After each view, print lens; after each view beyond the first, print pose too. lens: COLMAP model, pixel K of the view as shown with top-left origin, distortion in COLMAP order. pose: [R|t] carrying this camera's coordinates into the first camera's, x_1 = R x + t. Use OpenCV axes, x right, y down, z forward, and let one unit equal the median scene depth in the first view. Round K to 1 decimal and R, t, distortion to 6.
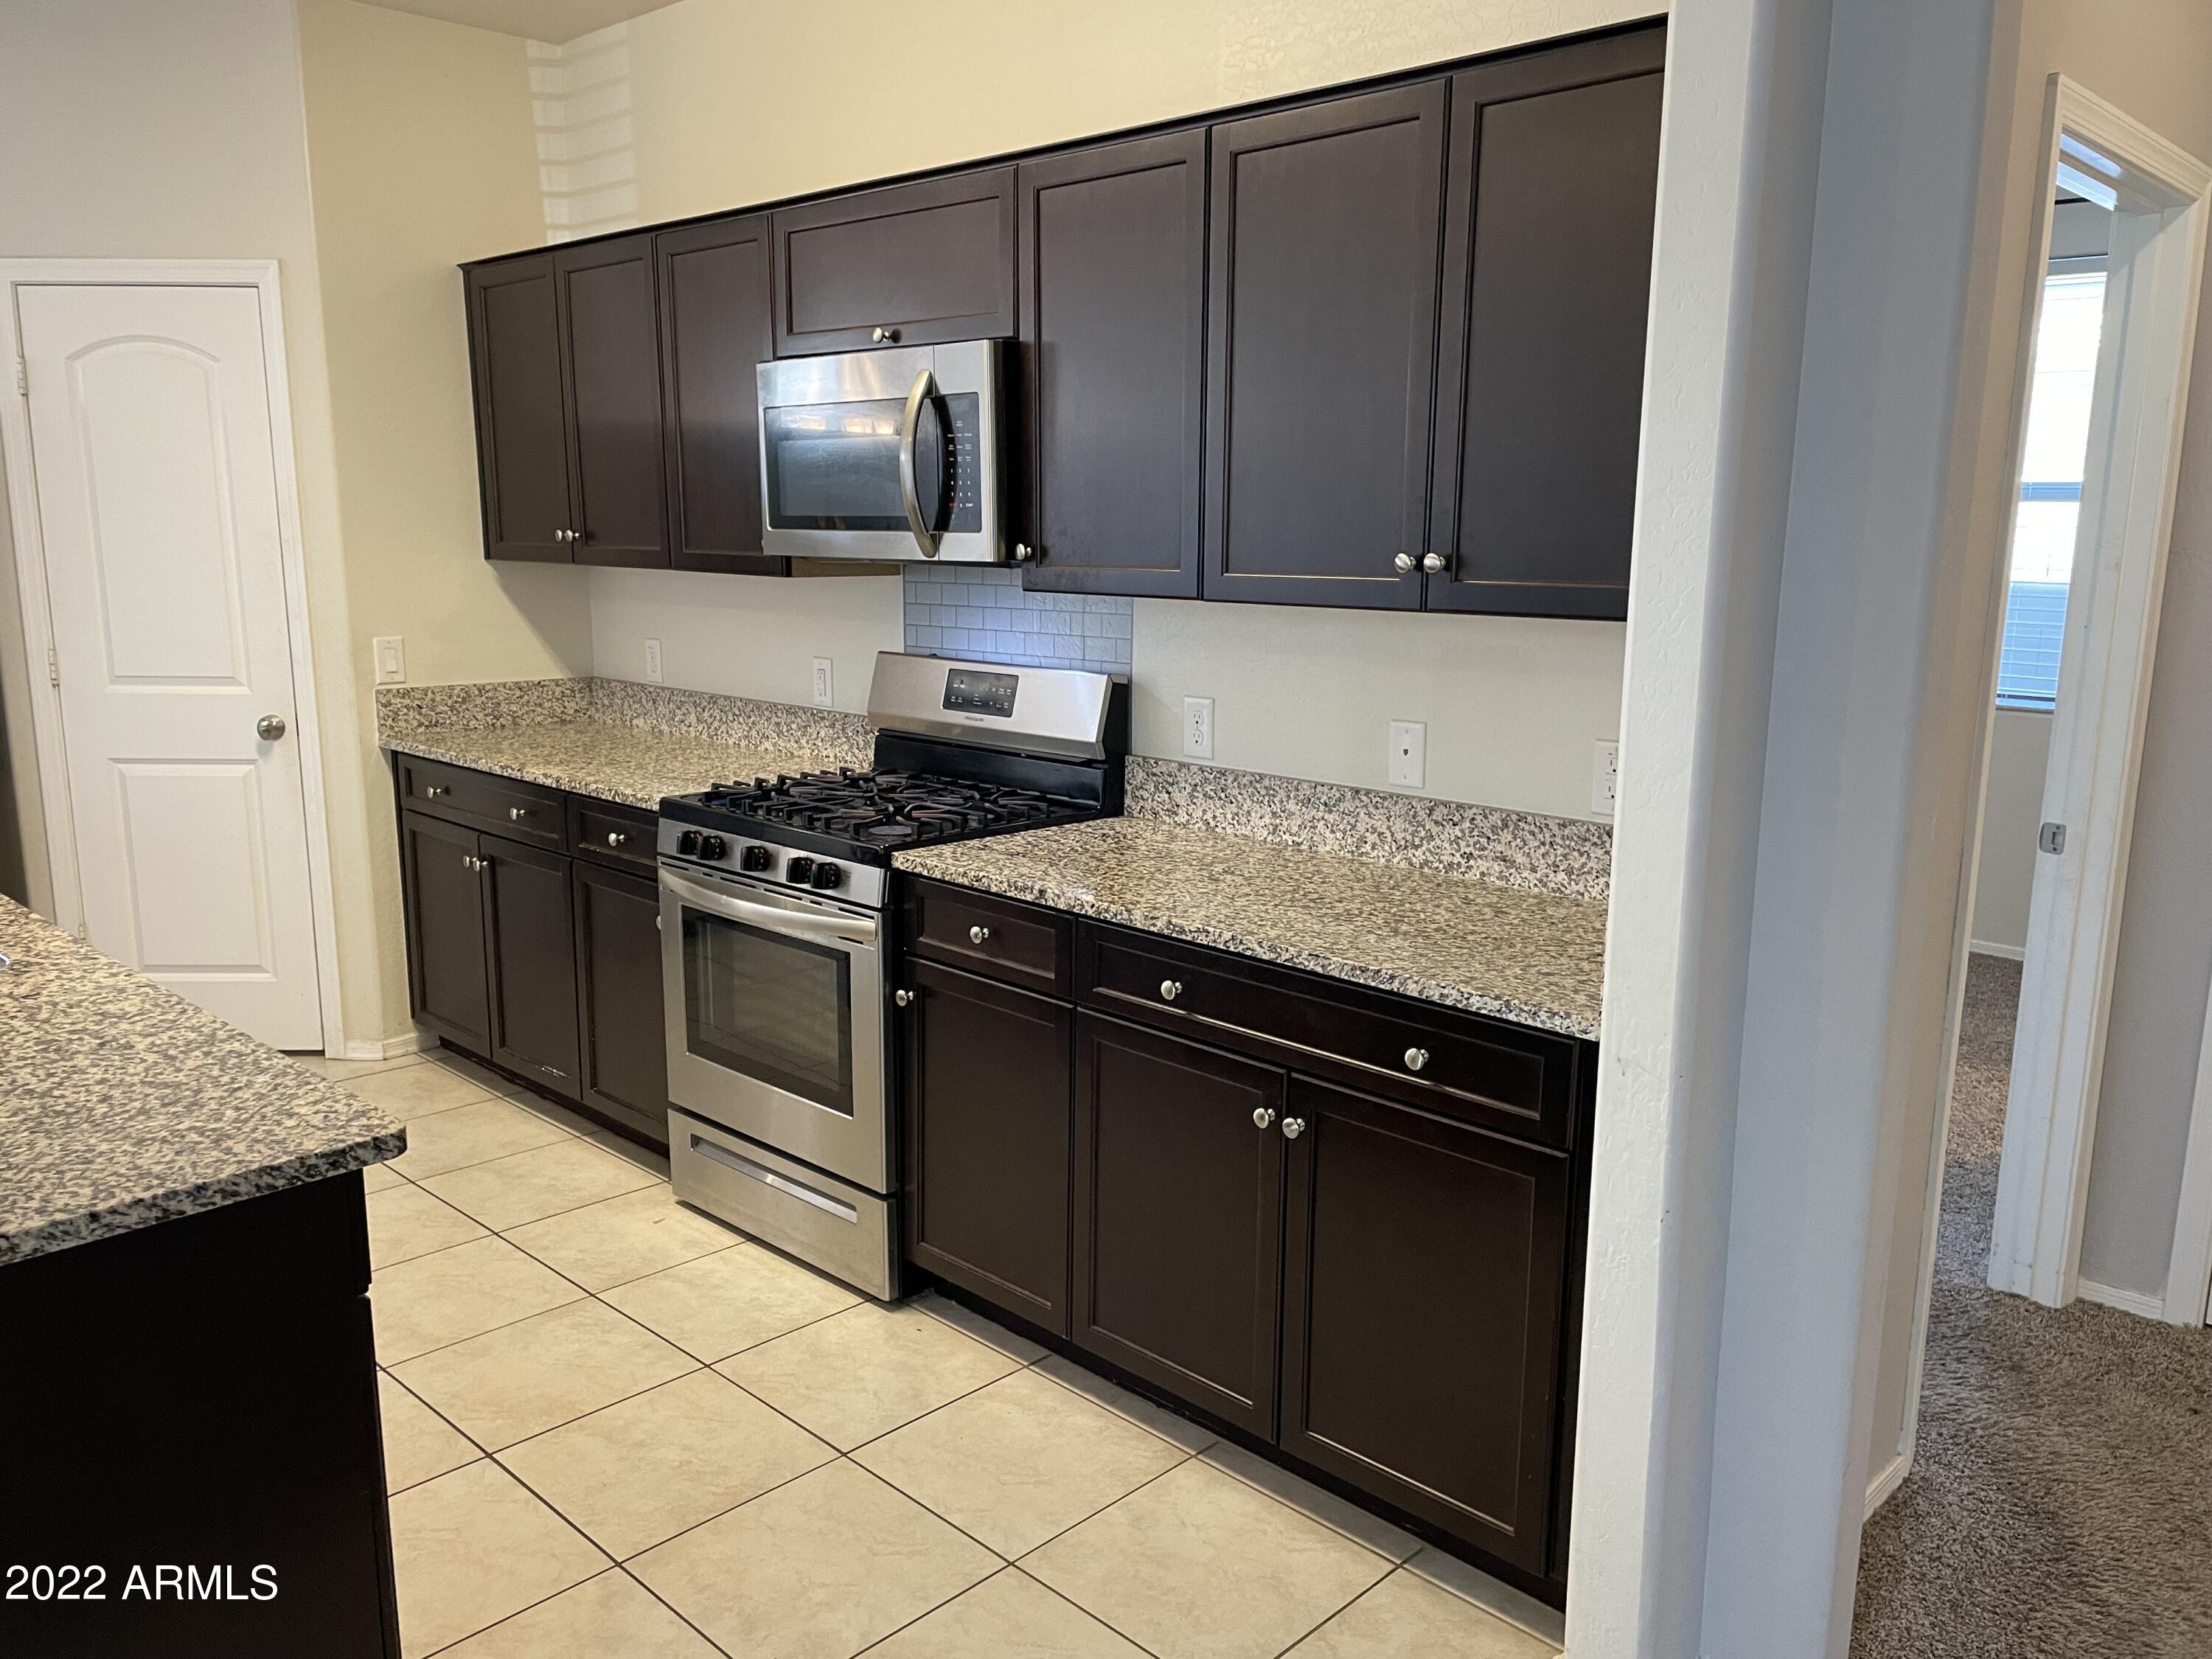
lens RADIAL K [[1674.8, 0, 1104.1], [0, 1674.8, 847.5], [0, 0, 1]] dist [0.085087, -0.107714]
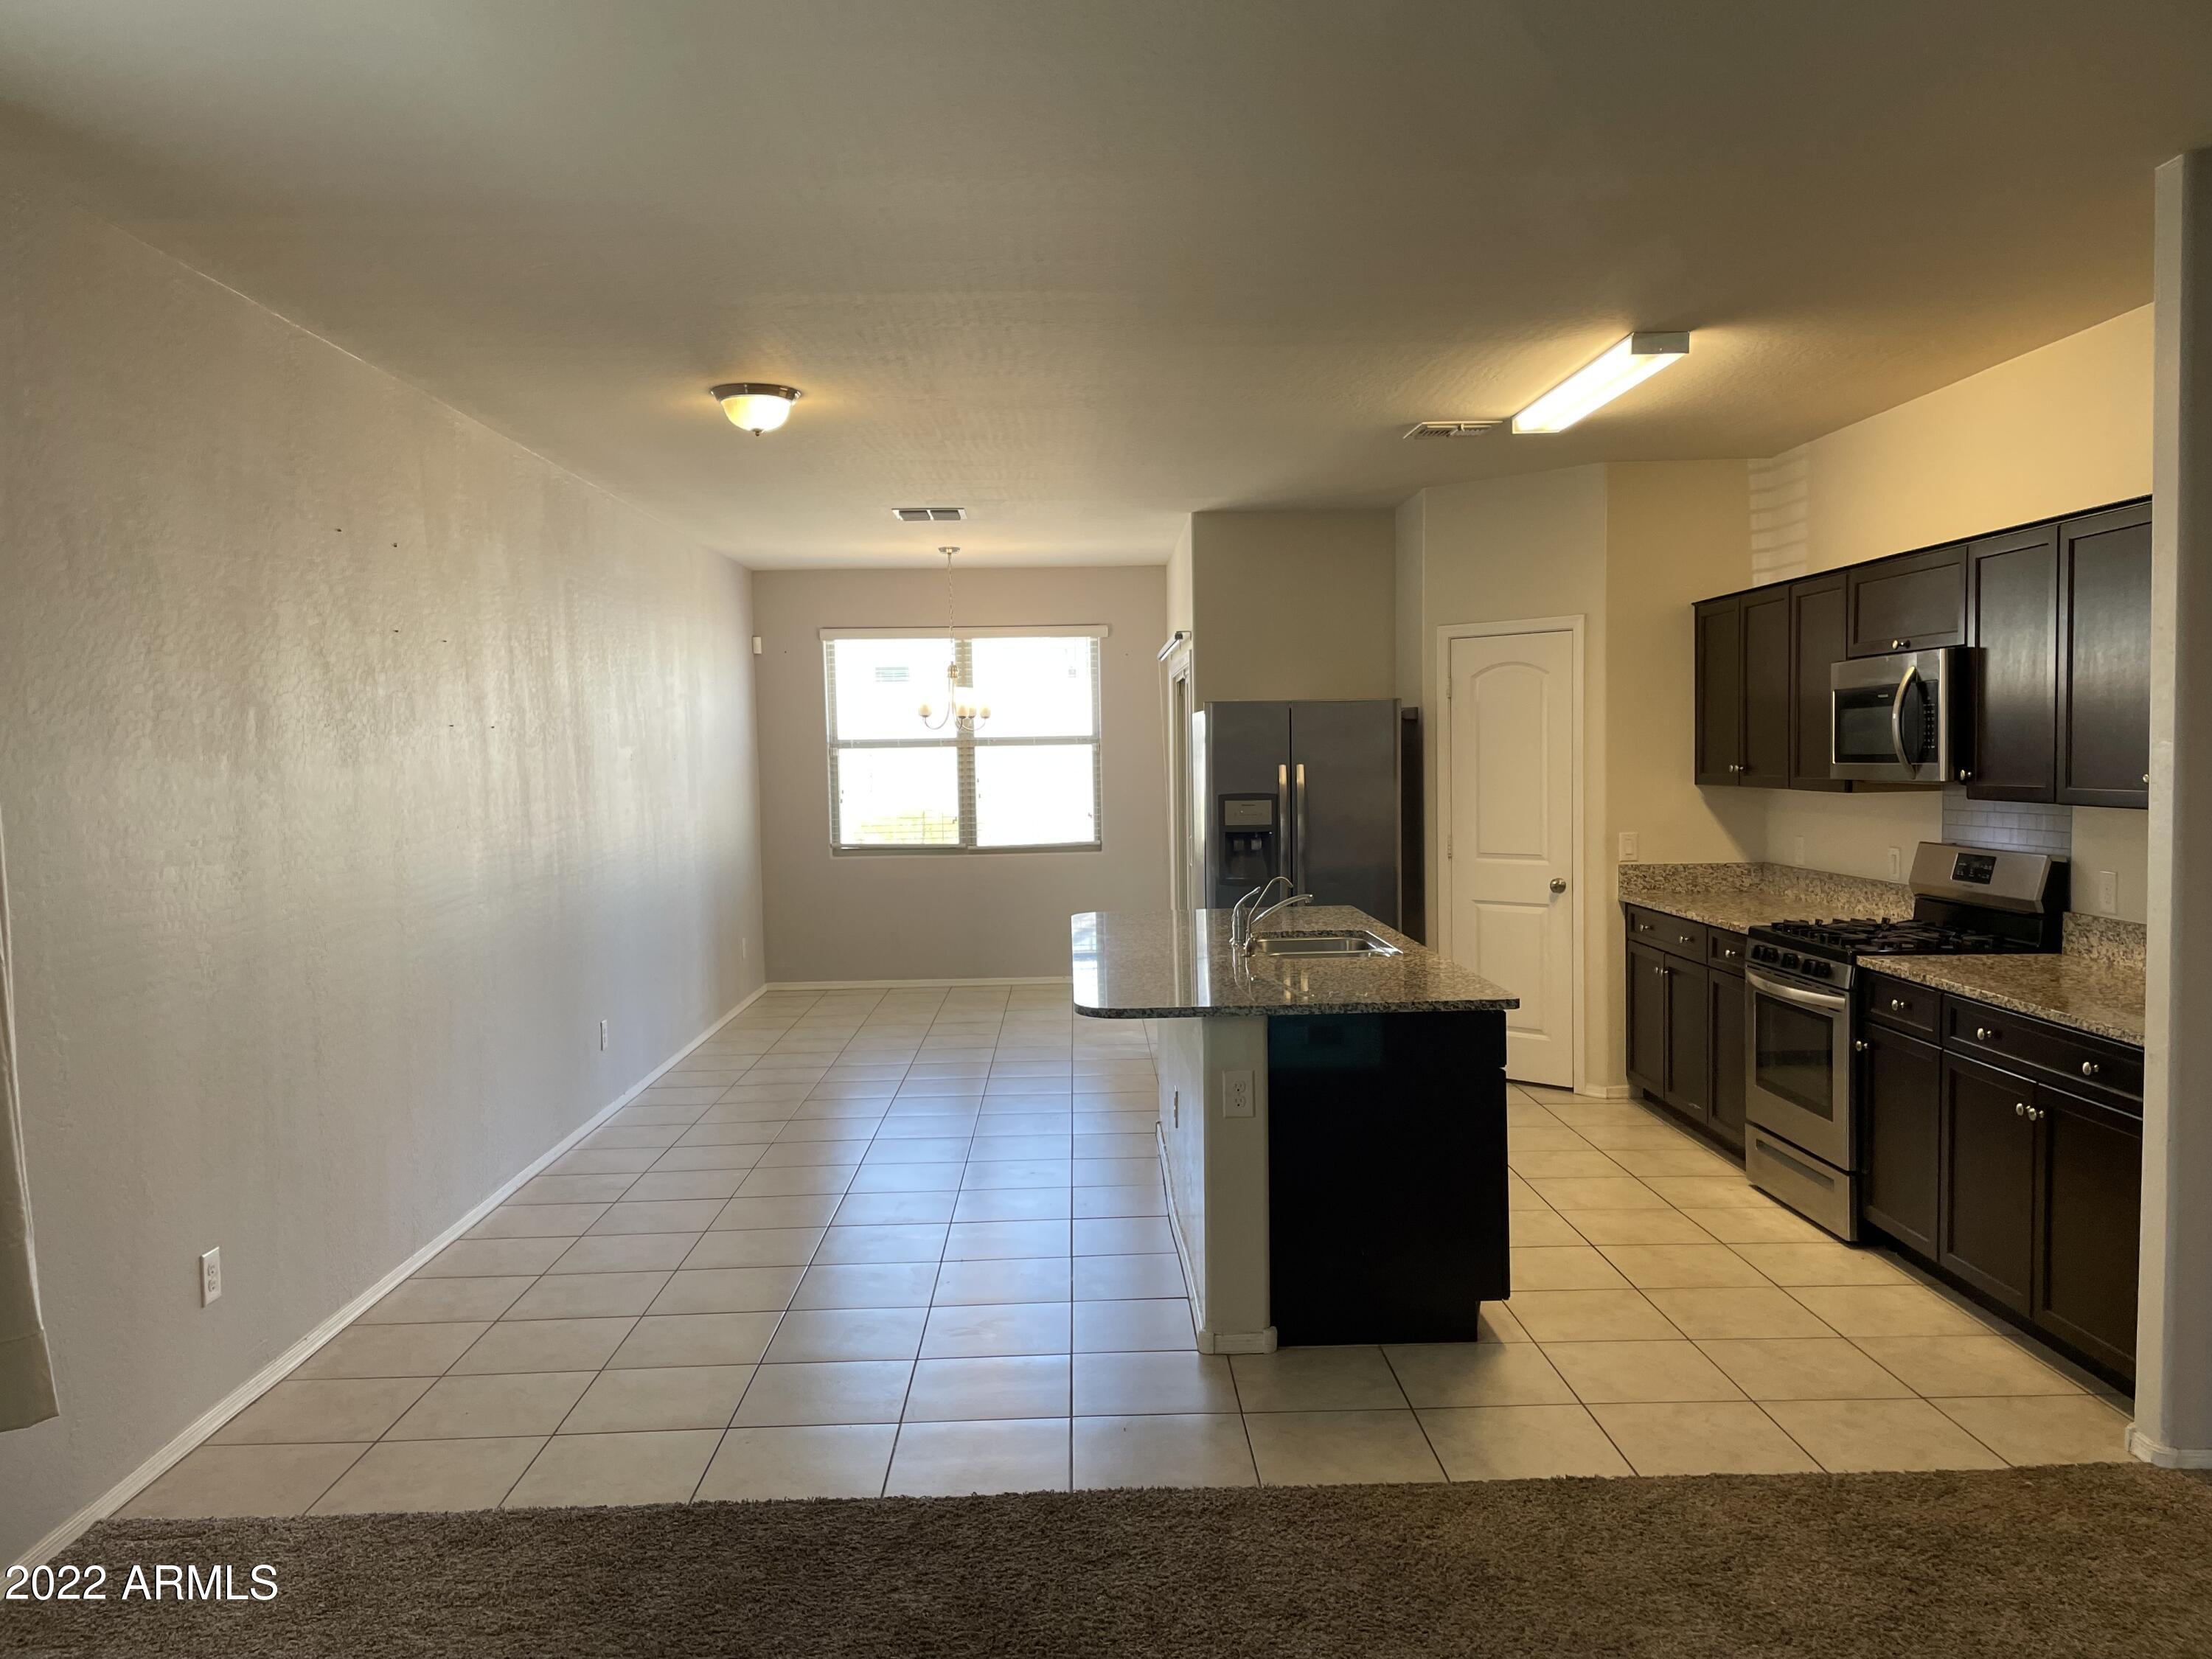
lens RADIAL K [[1674.8, 0, 1104.1], [0, 1674.8, 847.5], [0, 0, 1]] dist [0.085087, -0.107714]
pose [[0.711752, 0.018945, -0.702175, 0.444653], [-0.111594, 0.989990, -0.086406, 0.107224], [0.693510, 0.139858, 0.706742, -0.608901]]
